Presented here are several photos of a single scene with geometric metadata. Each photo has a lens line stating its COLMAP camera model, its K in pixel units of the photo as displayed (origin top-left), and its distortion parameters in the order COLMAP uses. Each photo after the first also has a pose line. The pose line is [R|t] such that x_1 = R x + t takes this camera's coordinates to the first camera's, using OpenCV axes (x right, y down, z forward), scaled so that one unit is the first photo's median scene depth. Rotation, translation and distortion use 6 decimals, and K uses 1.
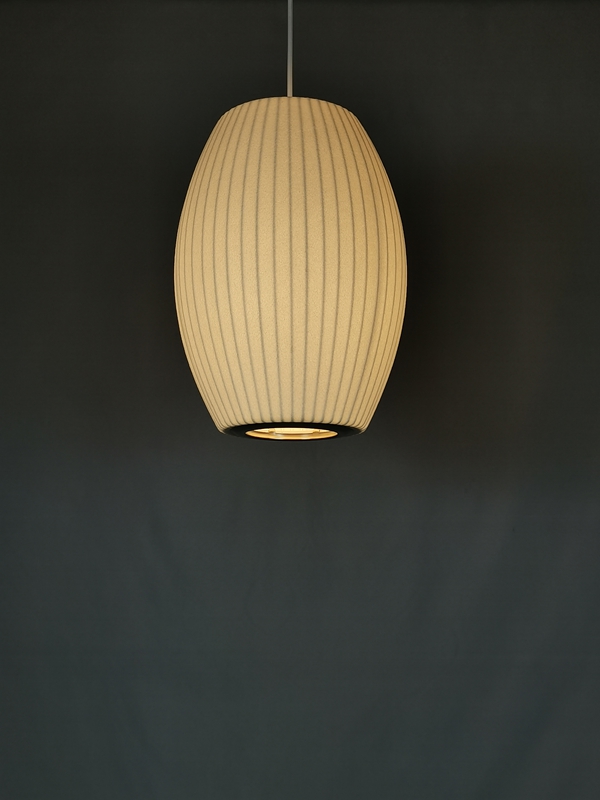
lens RADIAL K [[1123.2, 0, 300.0], [0, 1123.2, 400.0], [0, 0, 1]] dist [0.090457, -0.032966]
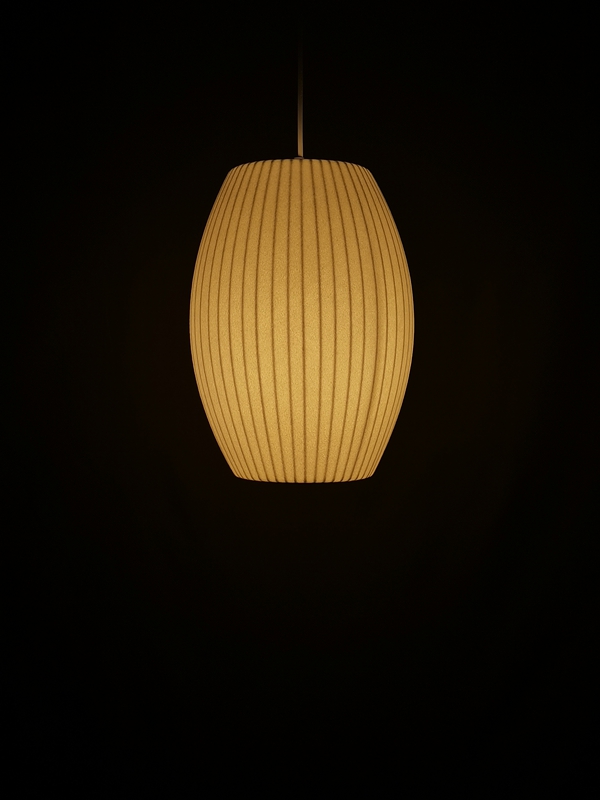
lens RADIAL K [[1123.2, 0, 300.0], [0, 1123.2, 400.0], [0, 0, 1]] dist [0.090457, -0.032966]
pose [[0.992910, 0.002829, -0.118838, 0.124726], [0.020417, 0.980801, 0.193941, -0.266906], [0.117105, -0.194992, 0.973789, -0.024635]]
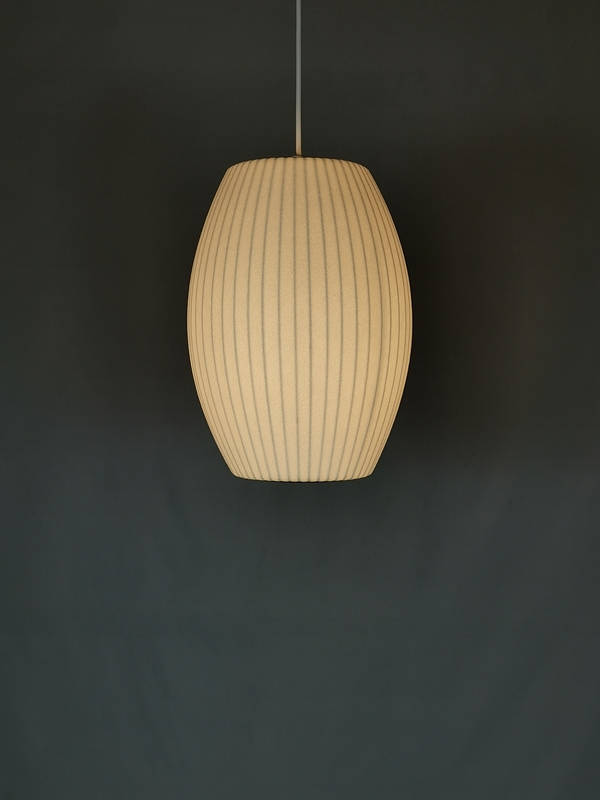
lens RADIAL K [[1123.2, 0, 300.0], [0, 1123.2, 400.0], [0, 0, 1]] dist [0.090457, -0.032966]
pose [[0.998970, 0.000238, -0.045385, 0.042734], [0.008644, 0.980685, 0.195401, -0.266774], [0.044555, -0.195592, 0.979673, -0.028776]]
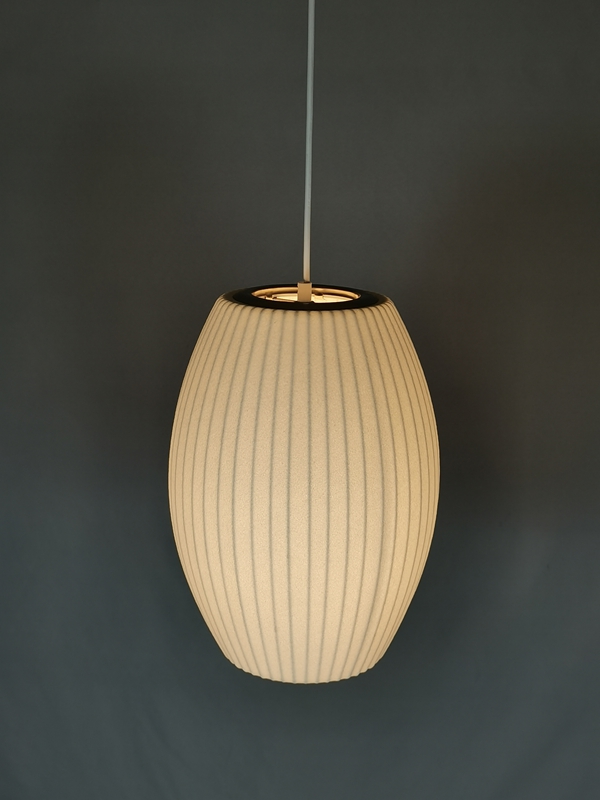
lens RADIAL K [[1123.2, 0, 300.0], [0, 1123.2, 400.0], [0, 0, 1]] dist [0.090457, -0.032966]
pose [[0.971865, 0.073924, -0.223635, 0.194793], [0.020676, 0.919030, 0.393644, -0.554617], [0.234627, -0.387193, 0.891645, 0.277934]]
